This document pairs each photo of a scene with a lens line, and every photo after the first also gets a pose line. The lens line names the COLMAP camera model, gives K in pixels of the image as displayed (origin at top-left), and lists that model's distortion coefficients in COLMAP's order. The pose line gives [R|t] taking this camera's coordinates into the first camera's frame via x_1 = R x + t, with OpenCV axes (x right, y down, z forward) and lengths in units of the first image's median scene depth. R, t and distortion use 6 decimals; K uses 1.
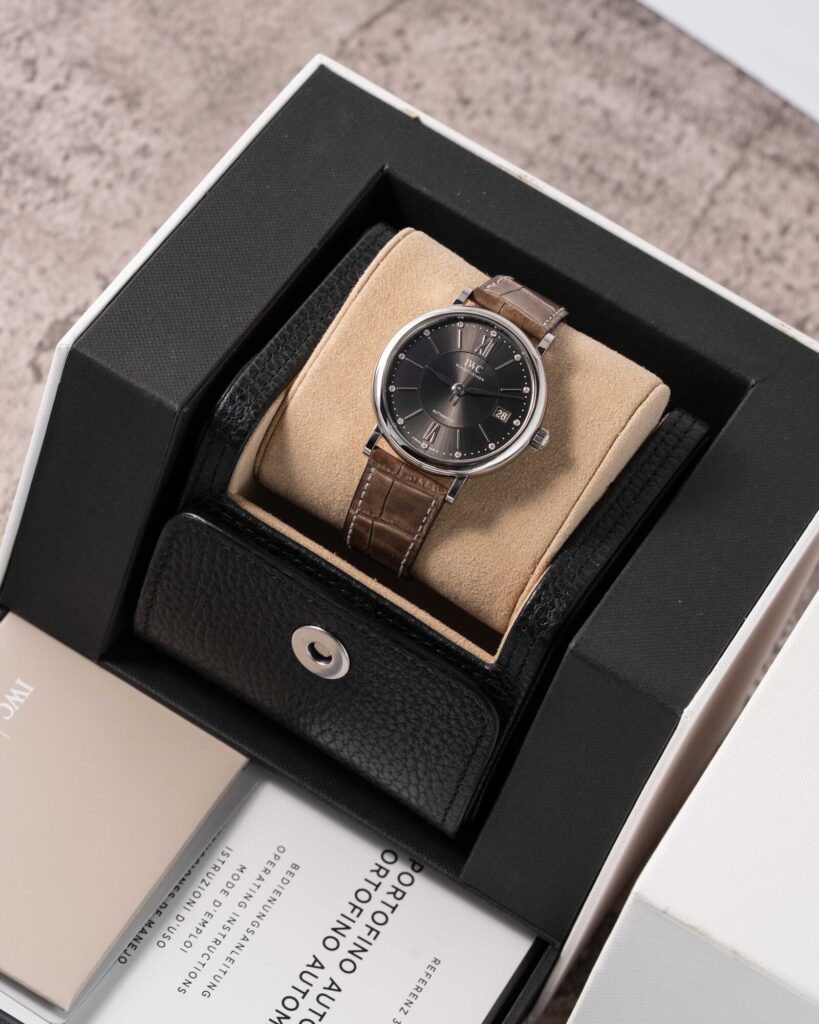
lens RADIAL K [[3816.7, 0, 409.5], [0, 3816.7, 512.0], [0, 0, 1]] dist [0.071954, -2.929785]
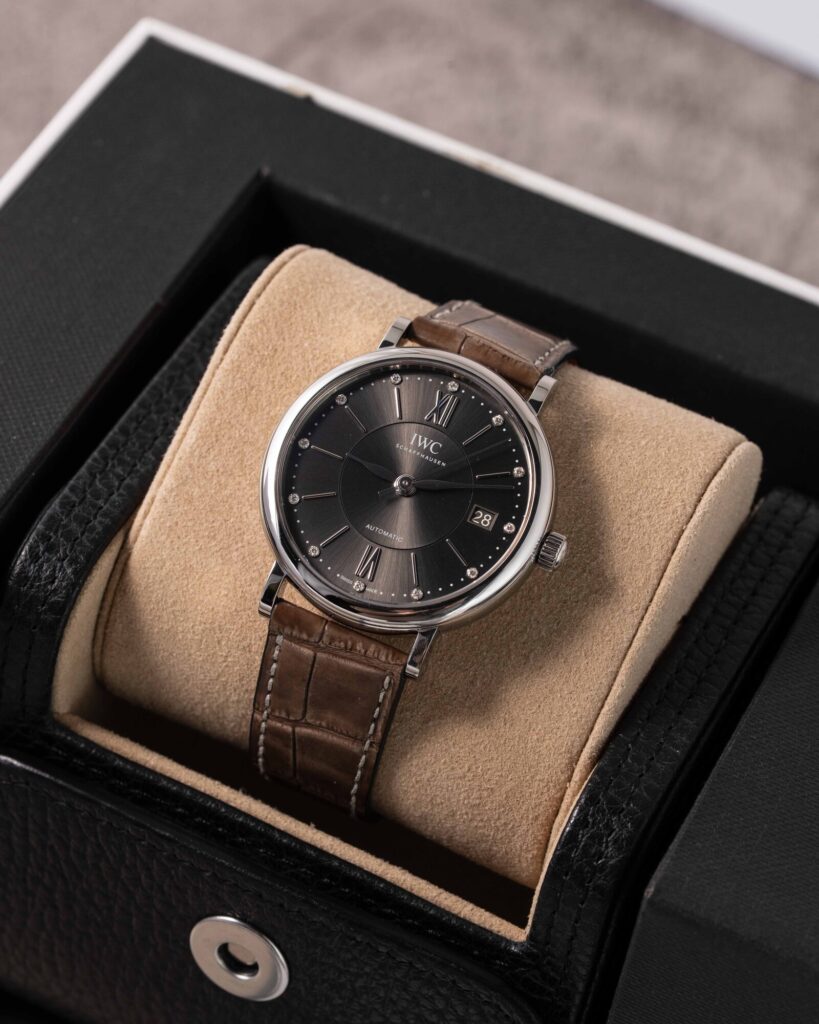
lens RADIAL K [[3816.7, 0, 409.5], [0, 3816.7, 512.0], [0, 0, 1]] dist [0.071954, -2.929785]
pose [[0.991799, -0.125884, -0.022113, 0.025661], [0.123665, 0.988863, -0.082804, 0.020669], [0.032290, 0.079390, 0.996321, 0.403849]]
